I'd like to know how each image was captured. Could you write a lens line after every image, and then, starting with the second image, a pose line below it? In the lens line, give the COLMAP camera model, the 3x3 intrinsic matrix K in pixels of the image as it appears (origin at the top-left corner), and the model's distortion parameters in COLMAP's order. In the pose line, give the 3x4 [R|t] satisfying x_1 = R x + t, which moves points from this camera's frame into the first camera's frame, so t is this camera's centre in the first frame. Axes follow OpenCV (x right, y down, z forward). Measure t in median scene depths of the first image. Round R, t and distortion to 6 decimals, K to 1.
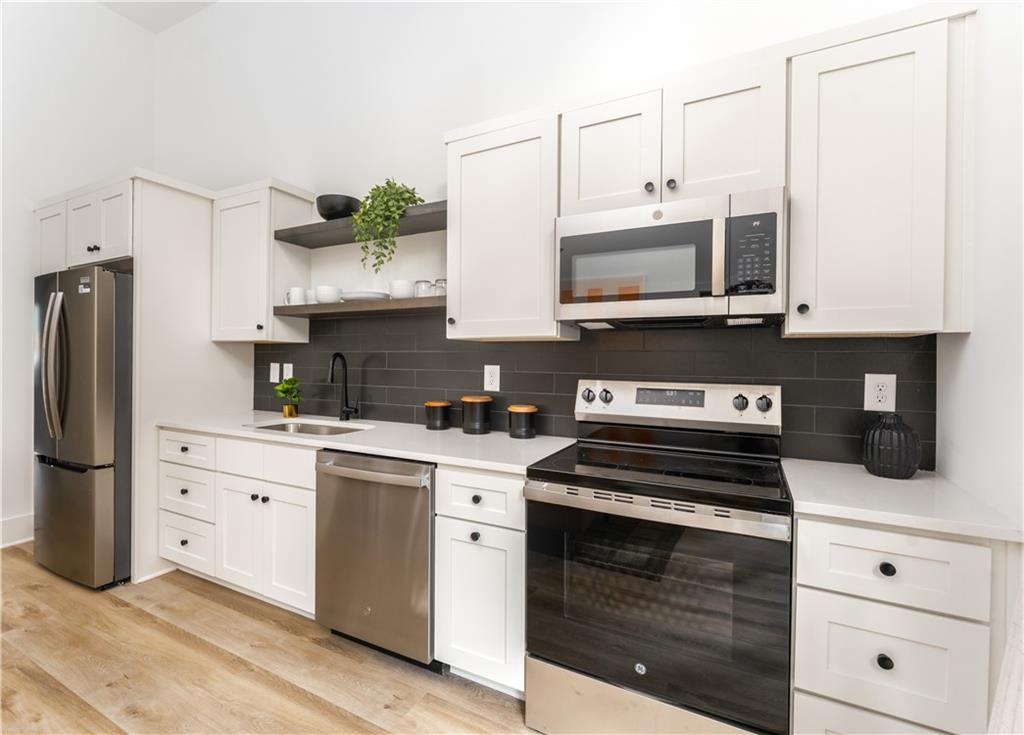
lens RADIAL K [[487.1, 0, 458.8], [0, 487.1, 364.1], [0, 0, 1]] dist [-0.000076, 0.000003]
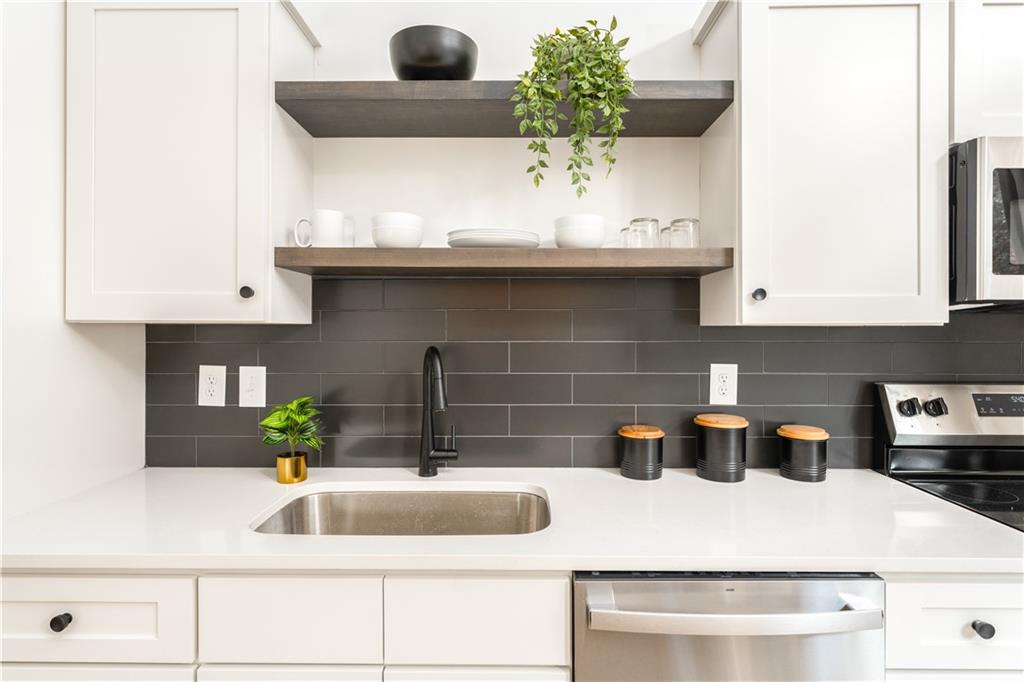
lens RADIAL K [[537.8, 0, 510.2], [0, 537.8, 335.6], [0, 0, 1]] dist [-0.004043, -0.000427]
pose [[0.869231, -0.012756, 0.494242, -0.466240], [0.012086, 0.999917, 0.004551, -0.037345], [-0.494259, 0.002018, 0.869313, 0.484223]]
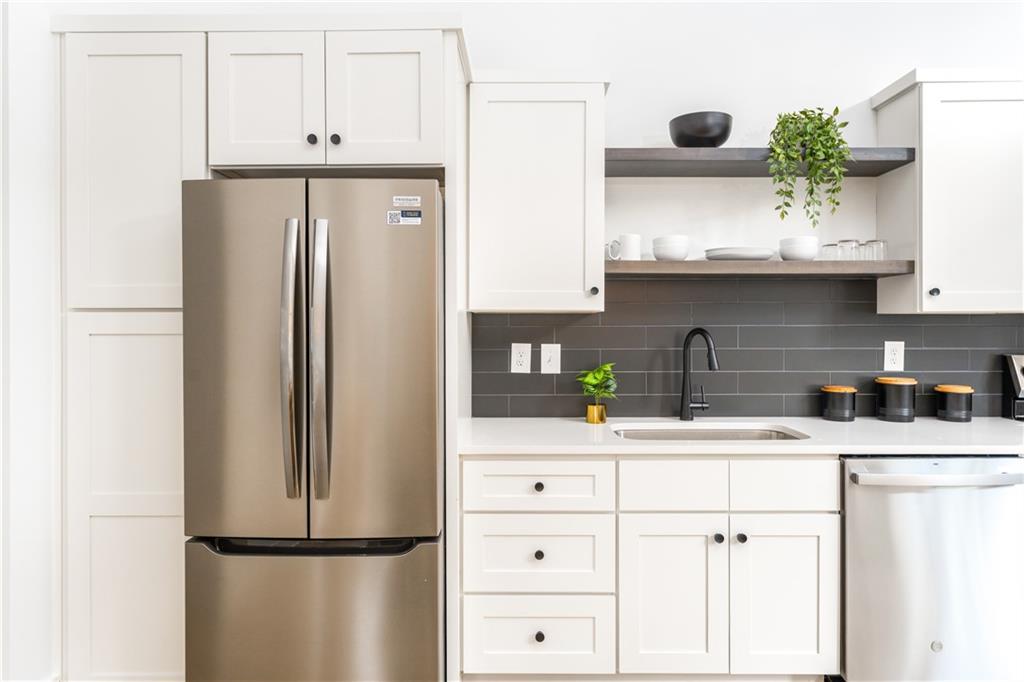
lens RADIAL K [[635.9, 0, 513.3], [0, 635.9, 340.5], [0, 0, 1]] dist [-0.002865, 0.001184]
pose [[0.870789, -0.017203, 0.491355, -0.982815], [0.013604, 0.999848, 0.010897, -0.019517], [-0.491468, -0.002805, 0.870891, 0.313556]]
